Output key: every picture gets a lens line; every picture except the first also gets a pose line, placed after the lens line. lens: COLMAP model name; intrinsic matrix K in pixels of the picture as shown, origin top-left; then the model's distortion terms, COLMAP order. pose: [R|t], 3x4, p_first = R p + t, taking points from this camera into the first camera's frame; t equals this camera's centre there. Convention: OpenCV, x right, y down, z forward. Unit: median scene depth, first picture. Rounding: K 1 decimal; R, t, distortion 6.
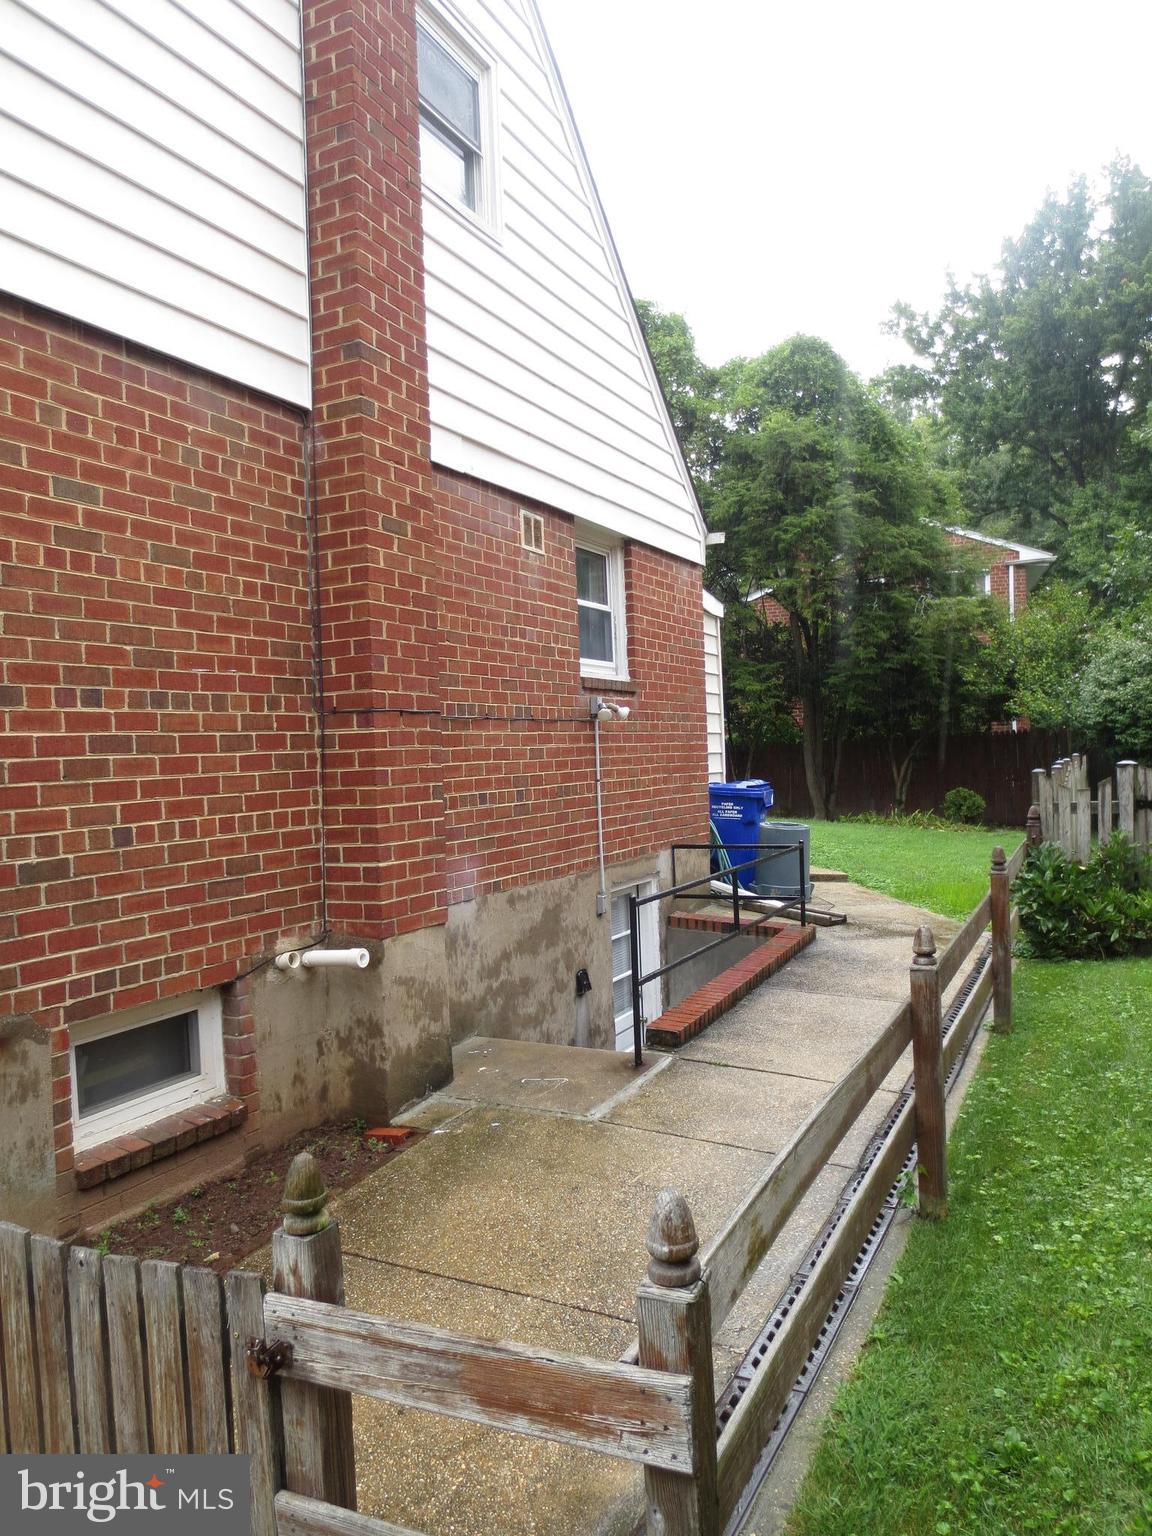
lens RADIAL K [[1115.5, 0, 576.0], [0, 1115.5, 768.0], [0, 0, 1]] dist [-0.032301, 0.028996]
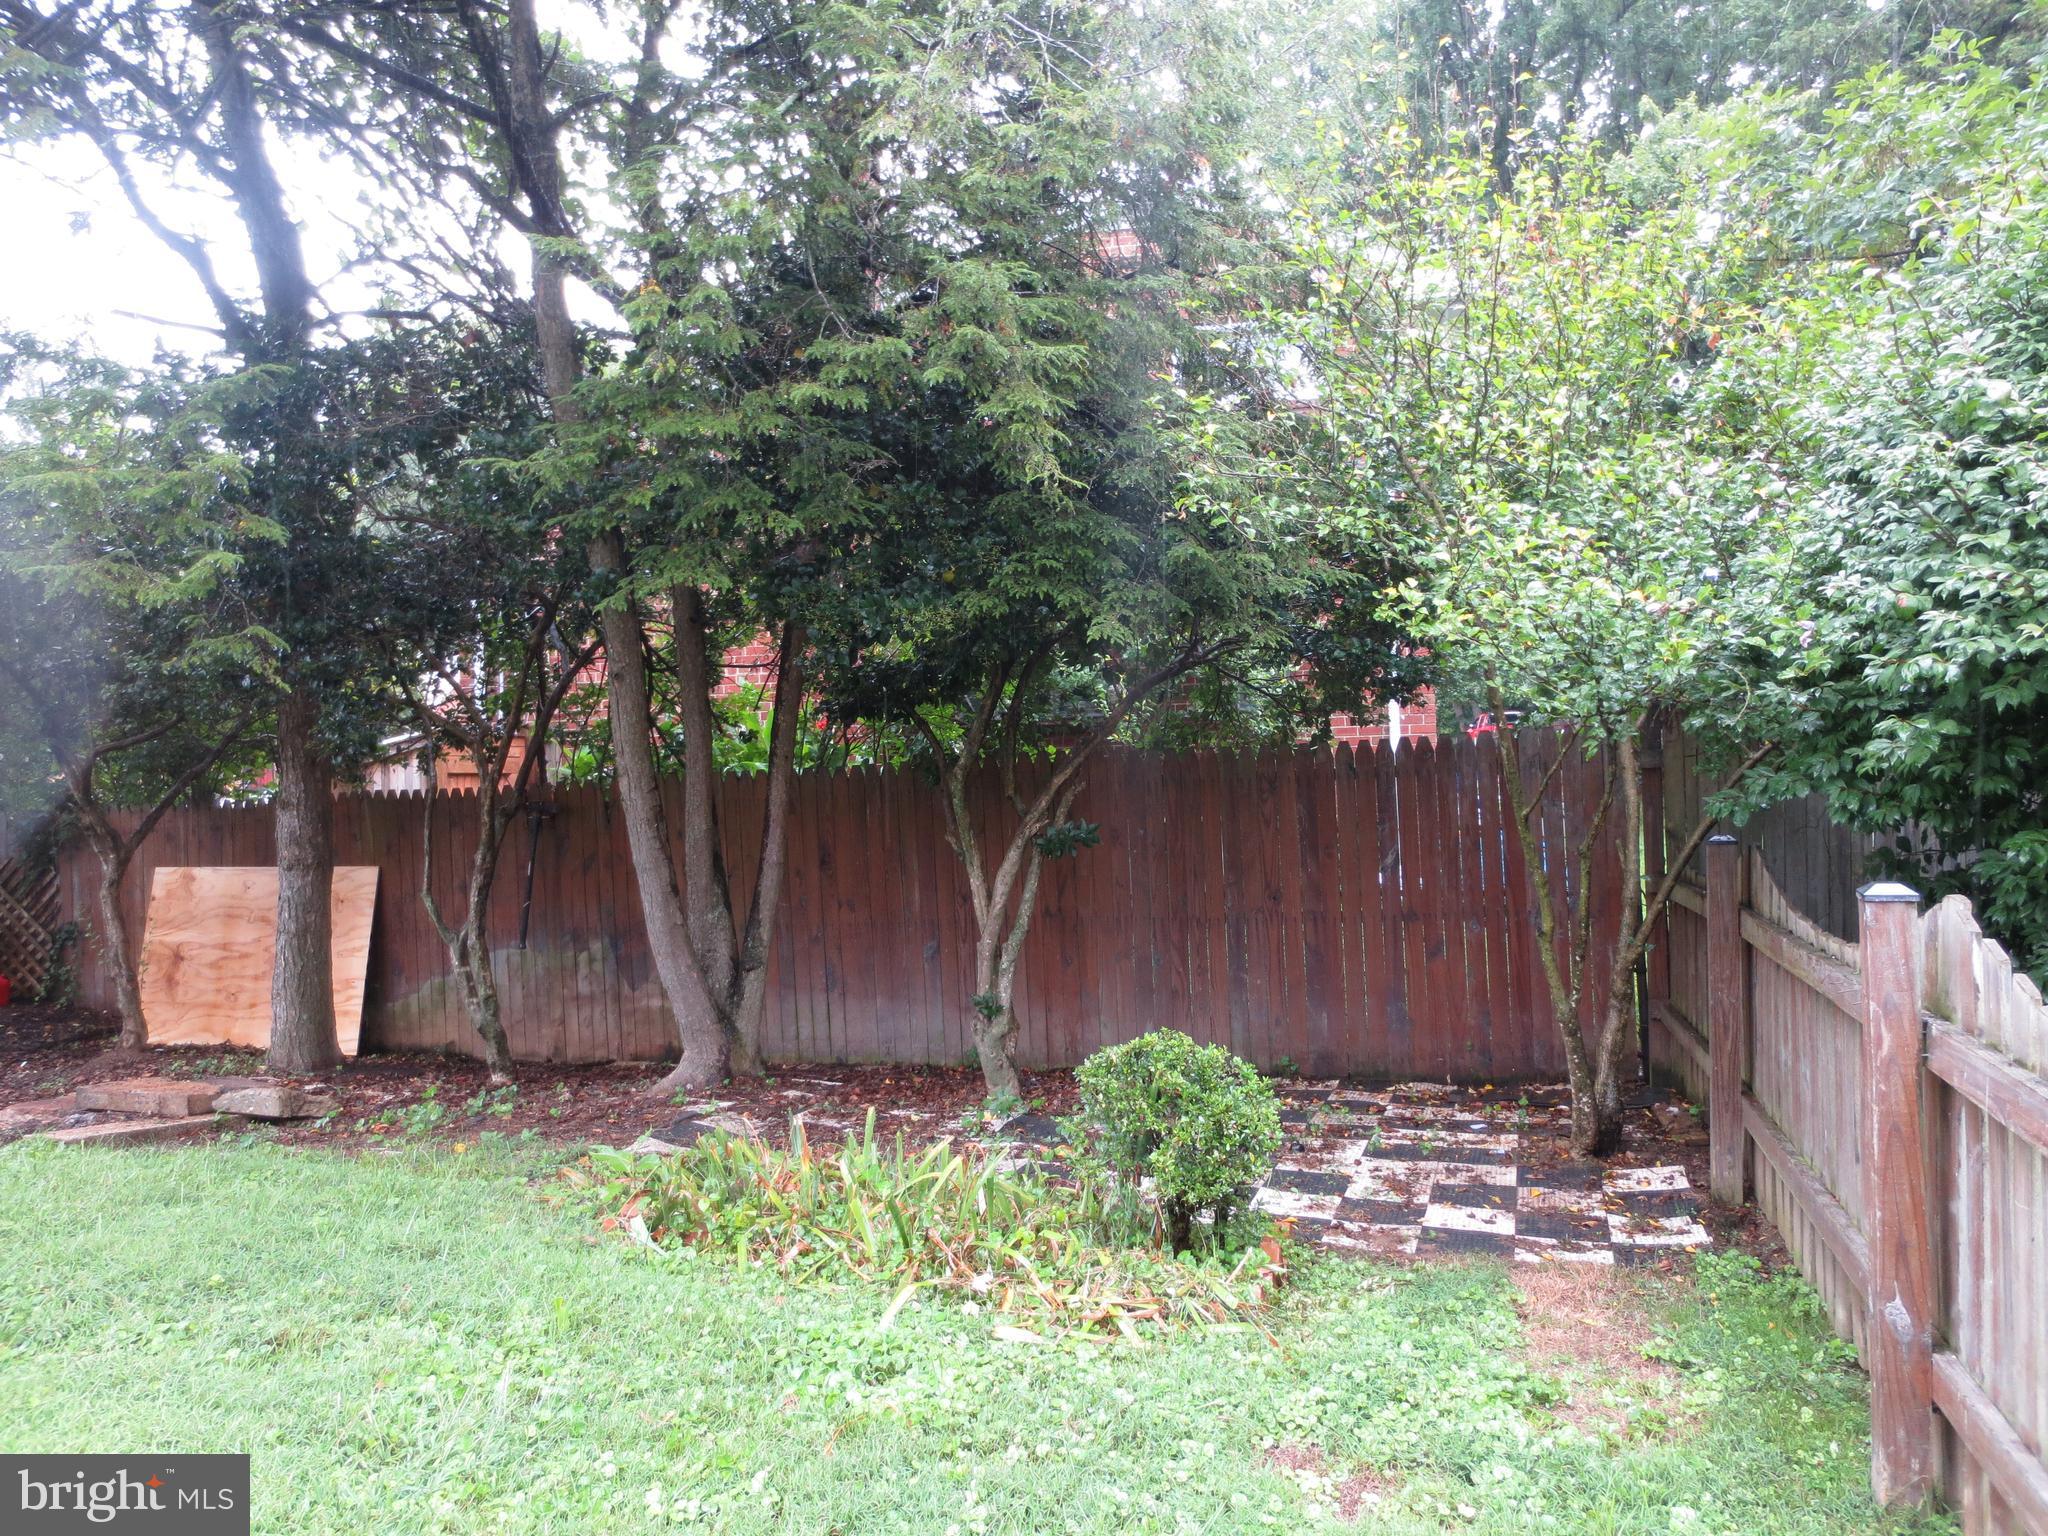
lens RADIAL K [[1487.3, 0, 1024.0], [0, 1487.3, 768.0], [0, 0, 1]] dist [-0.032301, 0.028996]
pose [[0.989480, 0.003366, 0.144629, 0.248257], [0.000421, 0.999658, -0.026144, -0.016578], [-0.144667, 0.025930, 0.989141, 0.652242]]
